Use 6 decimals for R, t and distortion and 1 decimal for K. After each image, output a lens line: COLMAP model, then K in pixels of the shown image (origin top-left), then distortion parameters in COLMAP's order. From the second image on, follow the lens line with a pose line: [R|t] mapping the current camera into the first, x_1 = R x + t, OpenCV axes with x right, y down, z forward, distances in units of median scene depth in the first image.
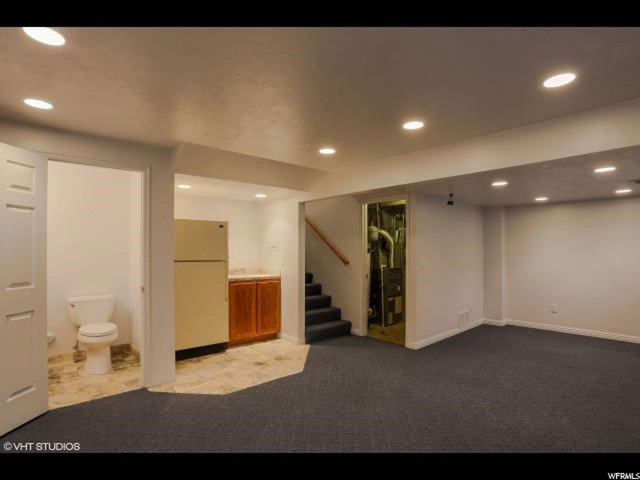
lens RADIAL K [[333.7, 0, 320.0], [0, 333.7, 240.0], [0, 0, 1]] dist [-0.068078, 0.031726]
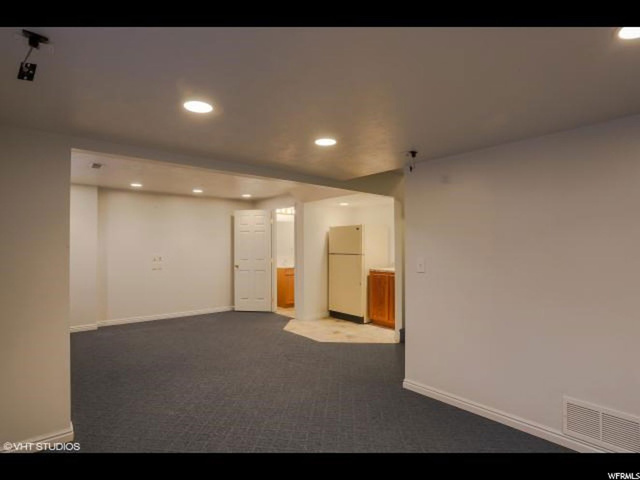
lens RADIAL K [[333.7, 0, 320.0], [0, 333.7, 240.0], [0, 0, 1]] dist [-0.068078, 0.031726]
pose [[-0.027300, -0.017163, -0.999480, 1.030770], [0.040440, 0.999015, -0.018259, 0.021270], [0.998809, -0.040918, -0.026579, 0.870383]]
